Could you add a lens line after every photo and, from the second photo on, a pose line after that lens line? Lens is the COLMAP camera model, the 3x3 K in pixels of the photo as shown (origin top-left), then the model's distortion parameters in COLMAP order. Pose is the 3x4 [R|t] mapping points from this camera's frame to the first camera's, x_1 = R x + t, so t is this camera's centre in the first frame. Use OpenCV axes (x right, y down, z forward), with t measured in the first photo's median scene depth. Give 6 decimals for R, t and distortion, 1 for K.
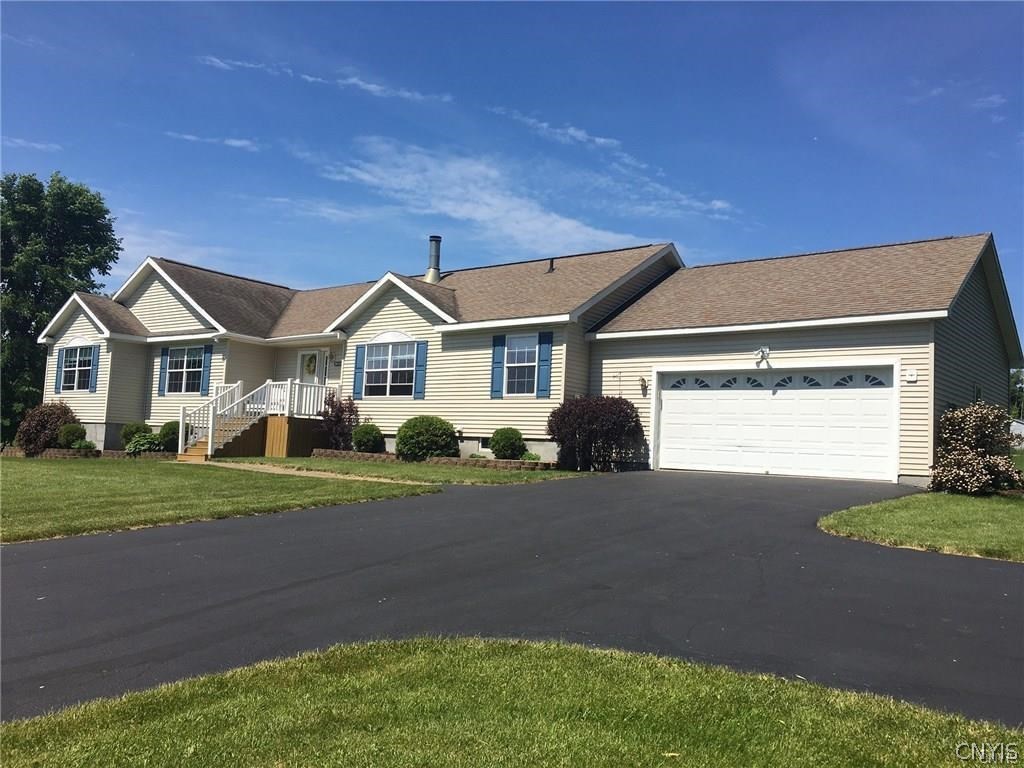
lens RADIAL K [[865.9, 0, 518.4], [0, 865.9, 381.5], [0, 0, 1]] dist [0.049934, -0.054022]
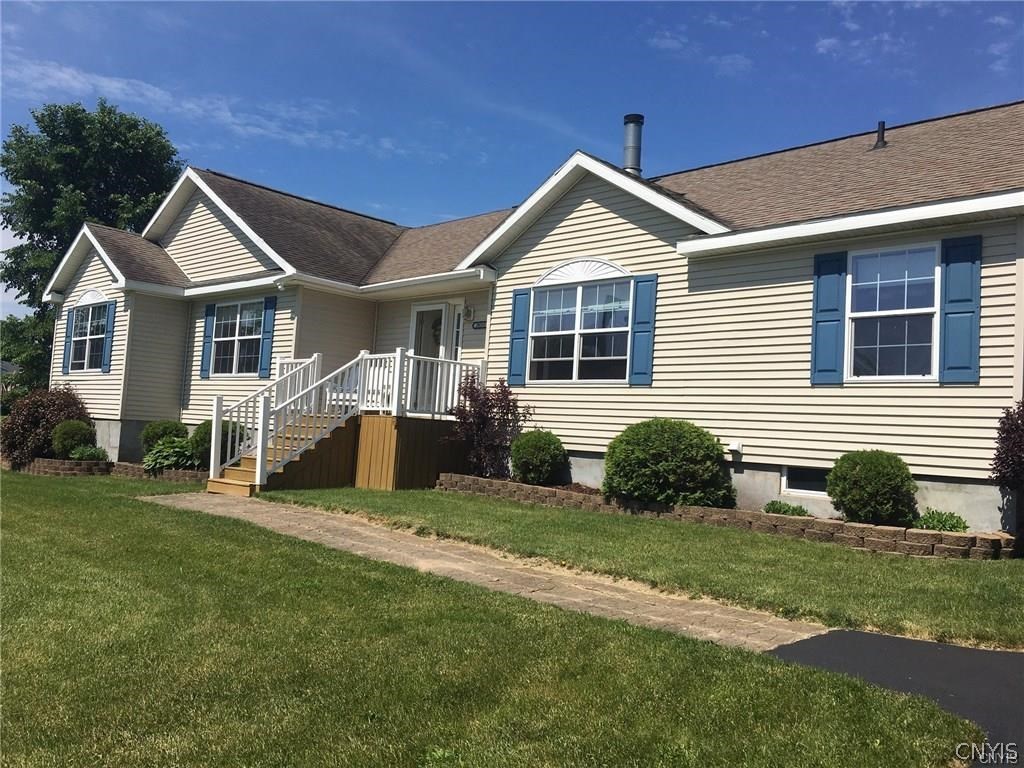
lens RADIAL K [[865.9, 0, 510.5], [0, 865.9, 383.5], [0, 0, 1]] dist [0.049934, -0.054022]
pose [[0.992685, 0.006103, -0.120576, -0.122945], [-0.004233, 0.999867, 0.015762, 0.010371], [0.120656, -0.015136, 0.992579, 0.447398]]
